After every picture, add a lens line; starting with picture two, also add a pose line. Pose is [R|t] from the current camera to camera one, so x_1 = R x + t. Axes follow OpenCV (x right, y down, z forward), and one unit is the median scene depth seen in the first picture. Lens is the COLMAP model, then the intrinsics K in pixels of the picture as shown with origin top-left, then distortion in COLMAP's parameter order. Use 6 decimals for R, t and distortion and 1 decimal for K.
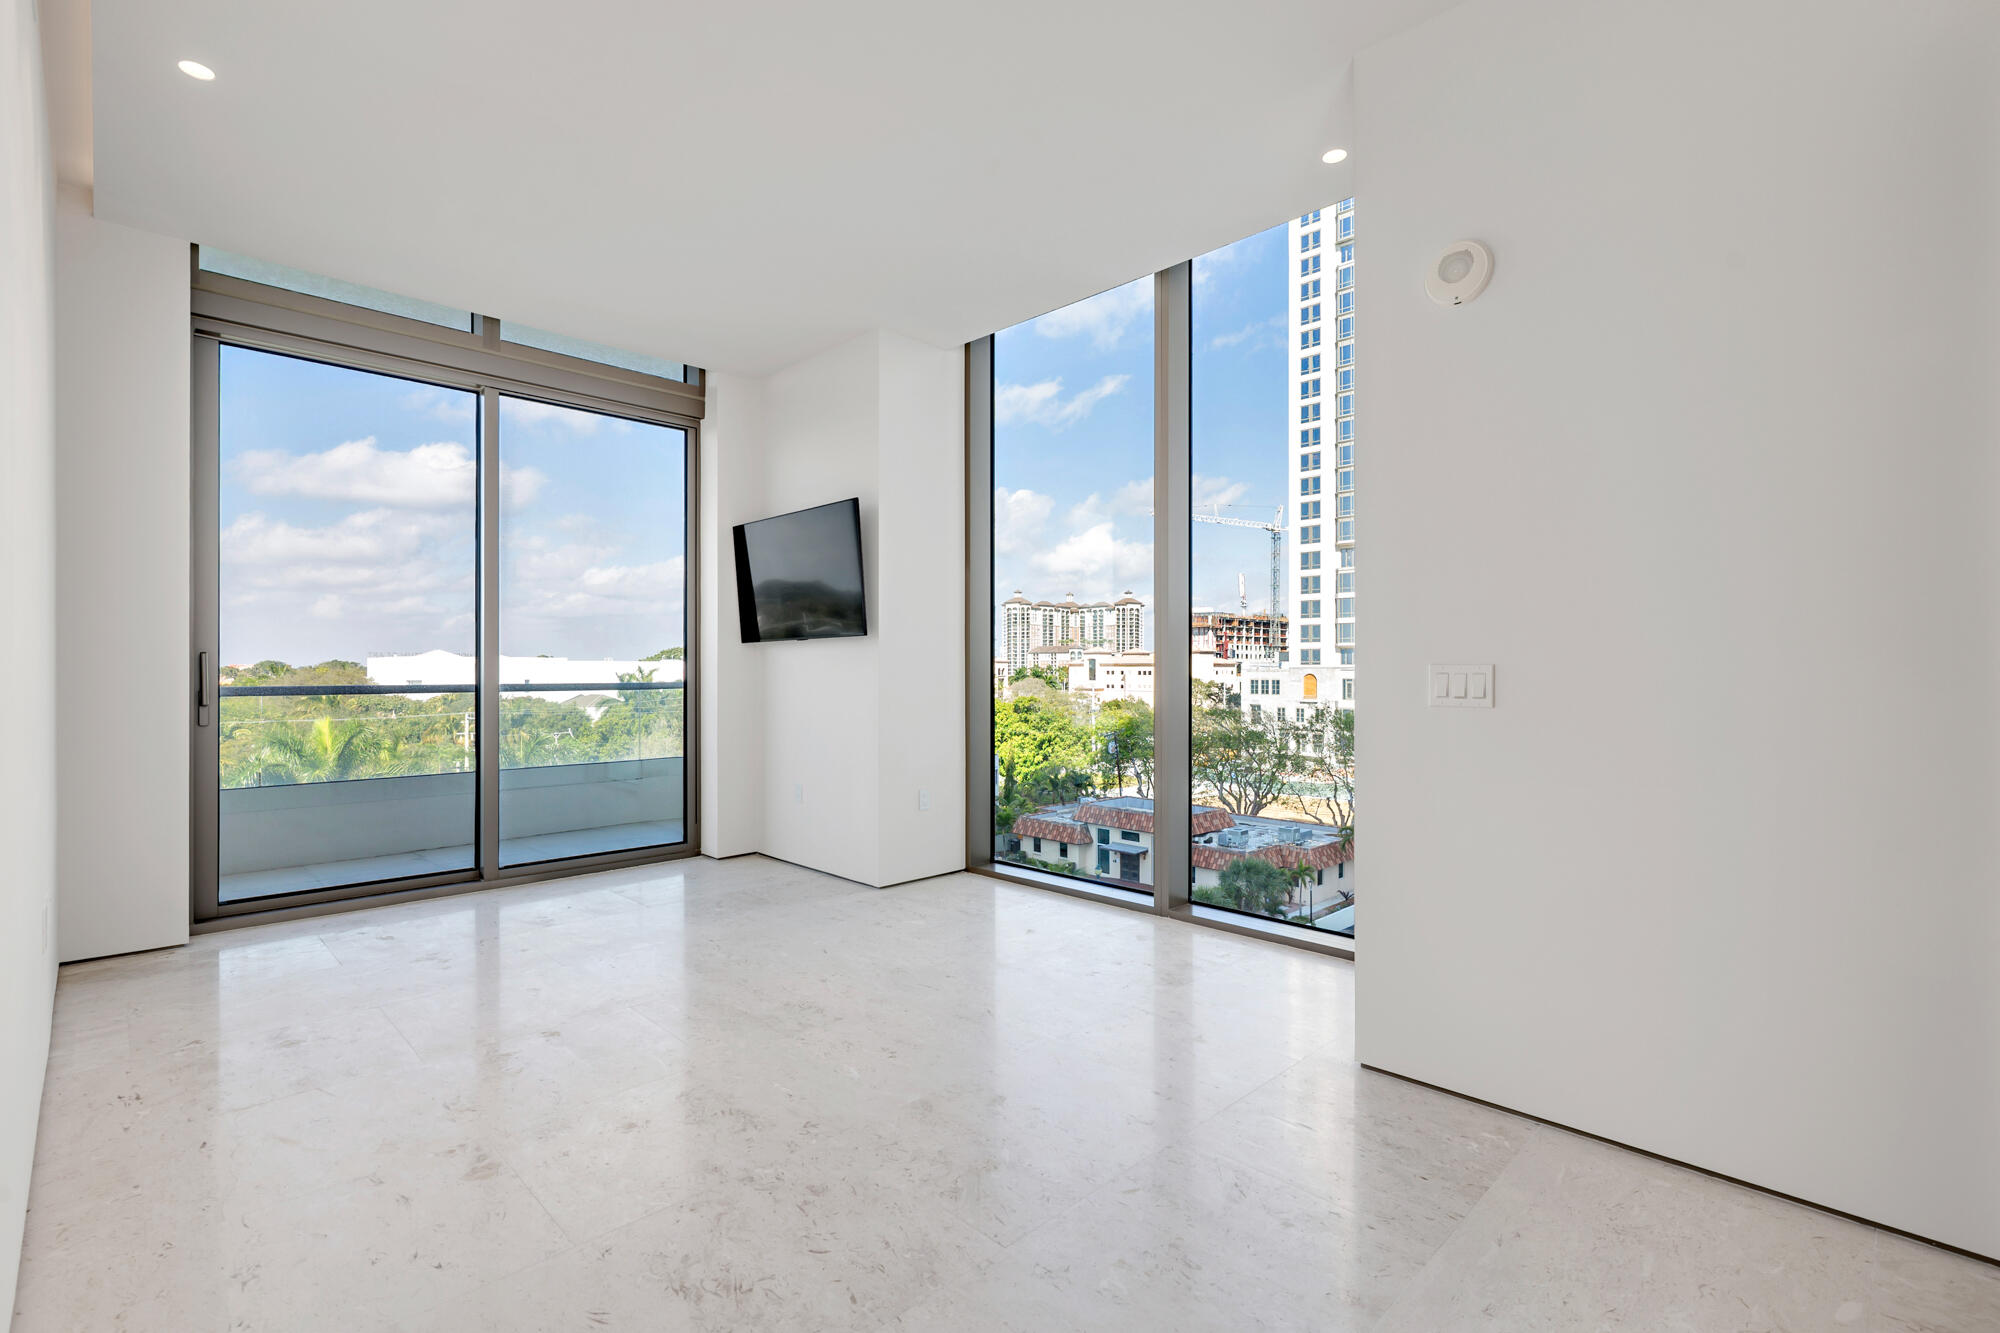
lens RADIAL K [[920.1, 0, 1017.8], [0, 920.1, 672.2], [0, 0, 1]] dist [0.004569, -0.004675]
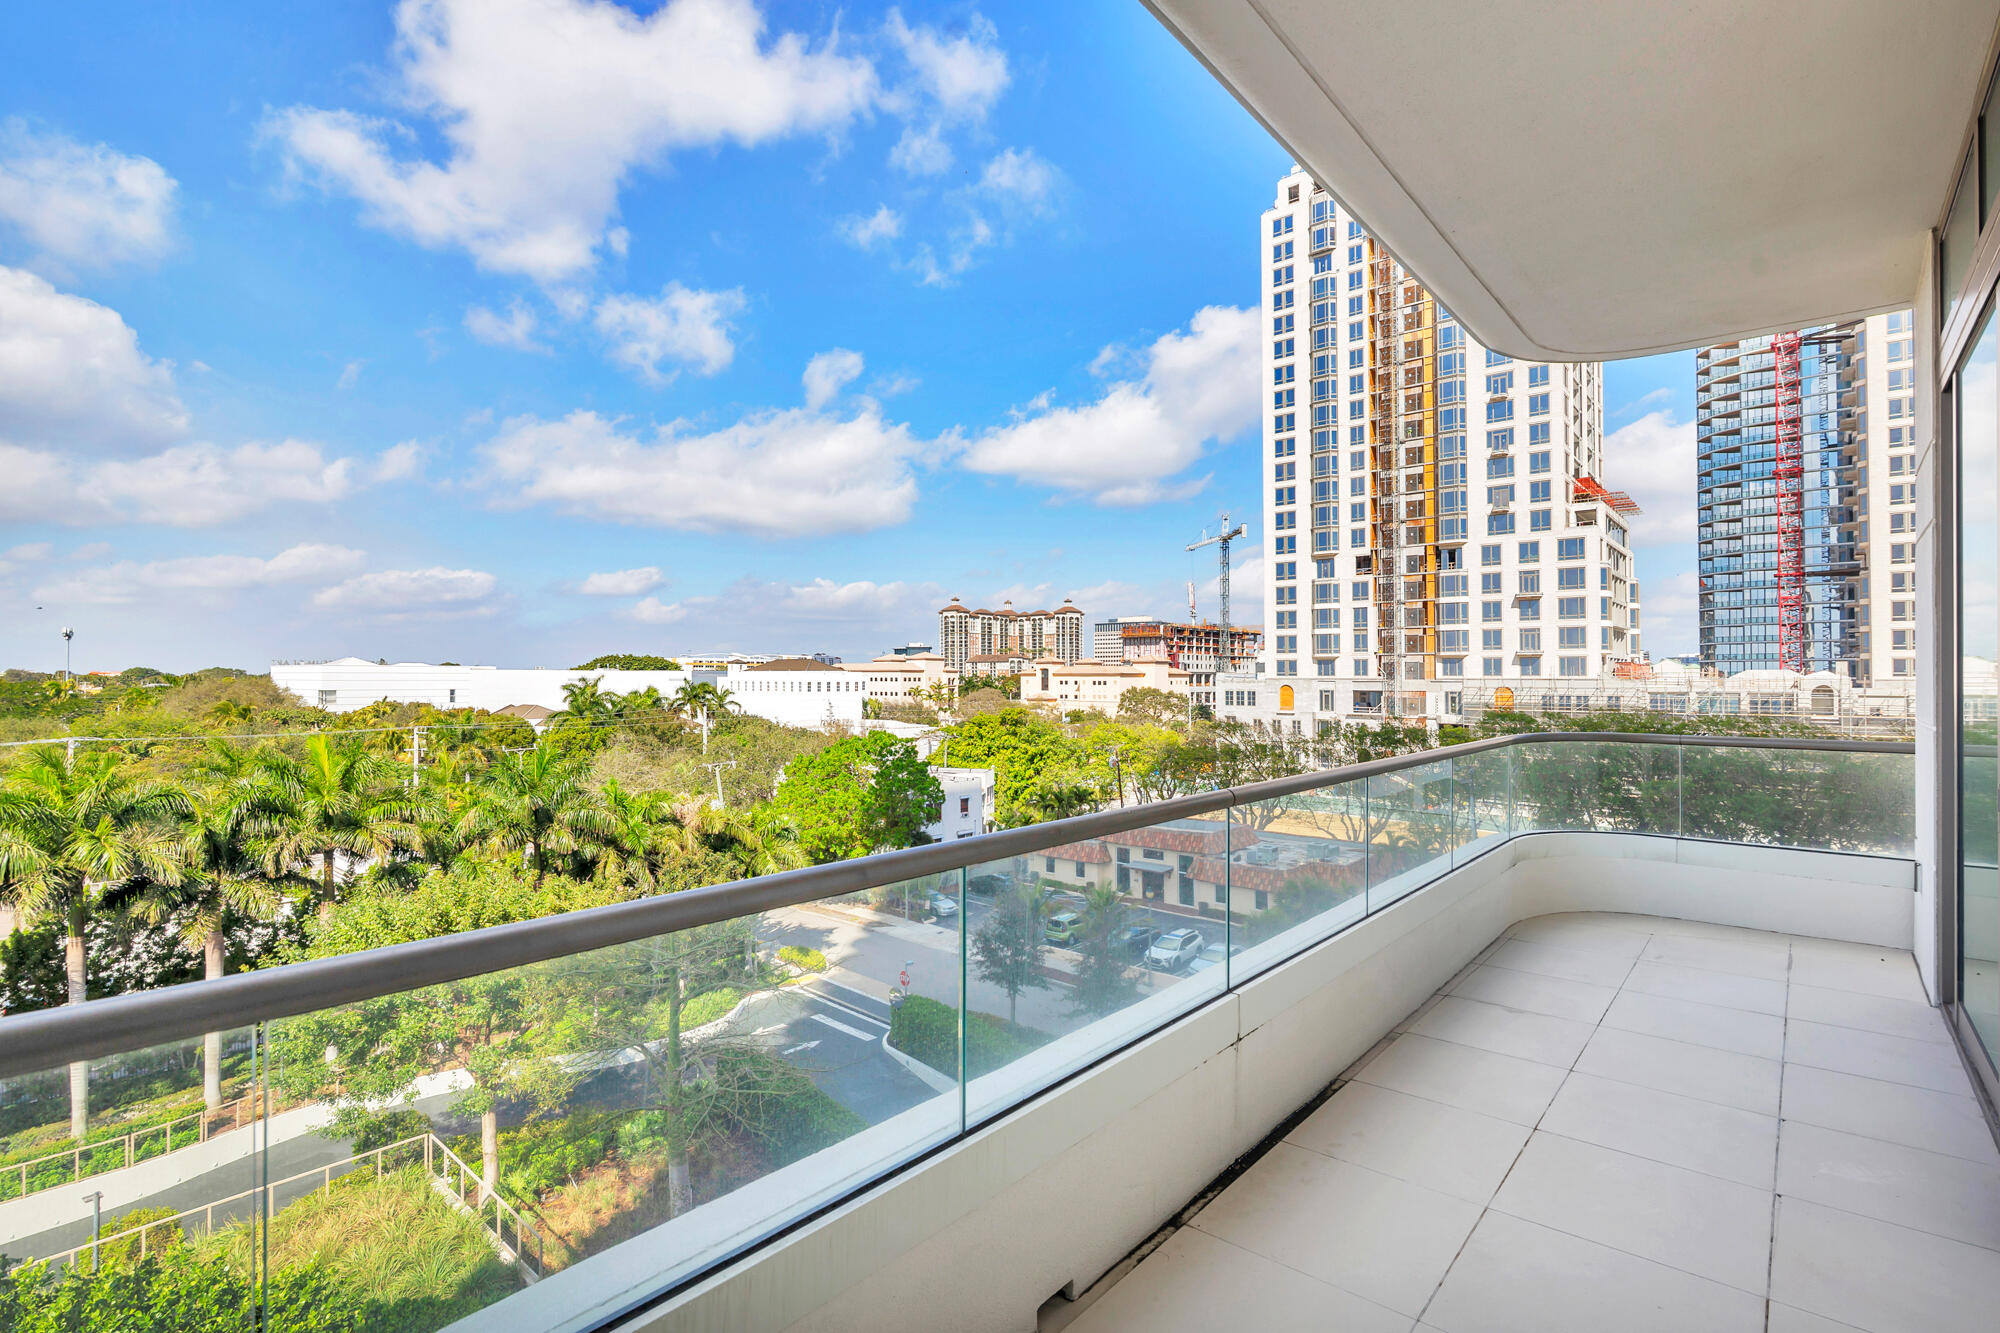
lens RADIAL K [[933.7, 0, 998.2], [0, 933.7, 661.2], [0, 0, 1]] dist [0.010074, -0.000937]
pose [[0.998209, 0.002249, 0.059782, -0.051454], [-0.000977, 0.999773, -0.021297, -0.001861], [-0.059816, 0.021201, 0.997984, 0.014036]]
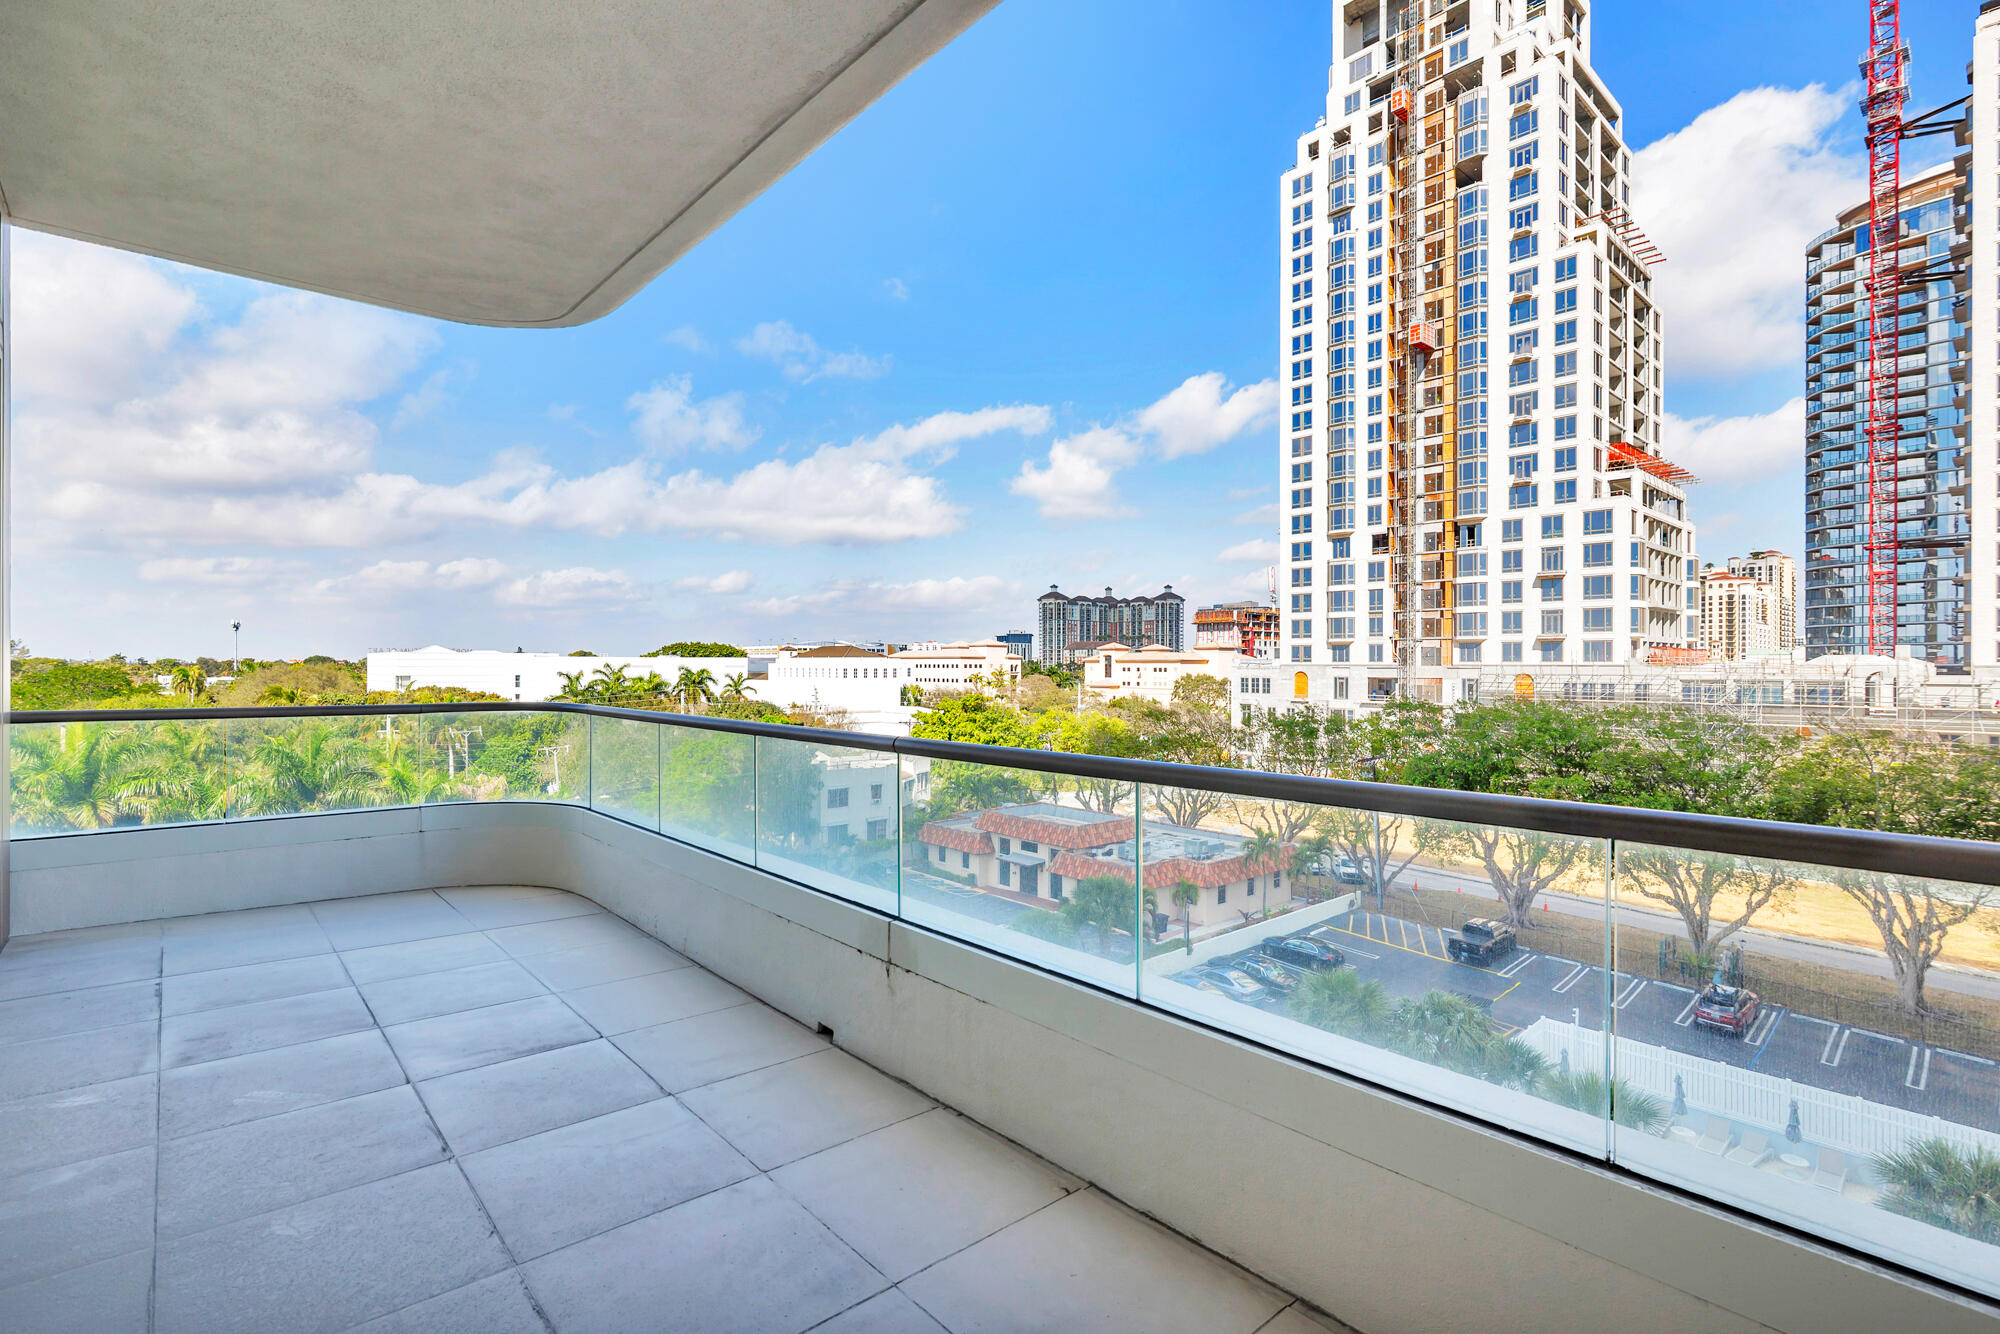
lens RADIAL K [[933.7, 0, 1019.2], [0, 933.7, 658.1], [0, 0, 1]] dist [0.010074, -0.000937]
pose [[0.998050, 0.001227, -0.062411, 0.088429], [-0.001927, 0.999936, -0.011170, -0.000808], [0.062394, 0.011269, 0.997988, 0.029181]]
